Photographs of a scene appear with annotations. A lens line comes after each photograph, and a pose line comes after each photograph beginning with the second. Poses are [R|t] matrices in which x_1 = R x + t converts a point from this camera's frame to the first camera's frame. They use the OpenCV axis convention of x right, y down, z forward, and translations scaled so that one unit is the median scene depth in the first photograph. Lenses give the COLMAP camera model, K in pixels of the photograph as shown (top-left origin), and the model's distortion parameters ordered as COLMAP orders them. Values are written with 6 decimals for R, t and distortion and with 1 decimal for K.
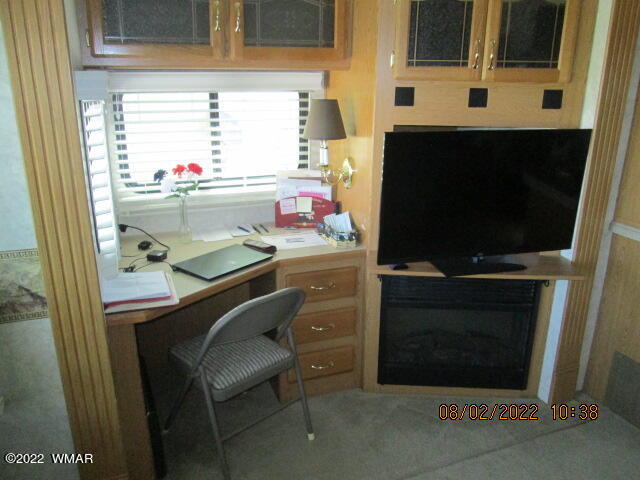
lens RADIAL K [[521.2, 0, 320.0], [0, 521.2, 240.0], [0, 0, 1]] dist [-0.053217, 0.014437]
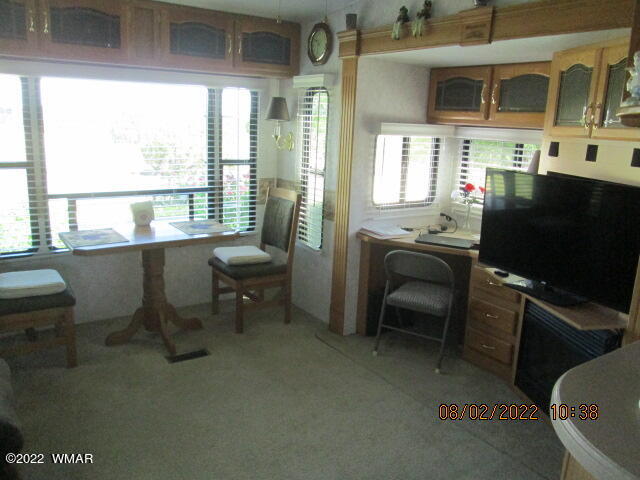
lens RADIAL K [[521.2, 0, 320.0], [0, 521.2, 240.0], [0, 0, 1]] dist [-0.053217, 0.014437]
pose [[0.257924, 0.223208, -0.940028, 1.226835], [-0.345752, 0.929838, 0.125921, -0.033276], [0.902181, 0.292538, 0.317002, 0.162153]]
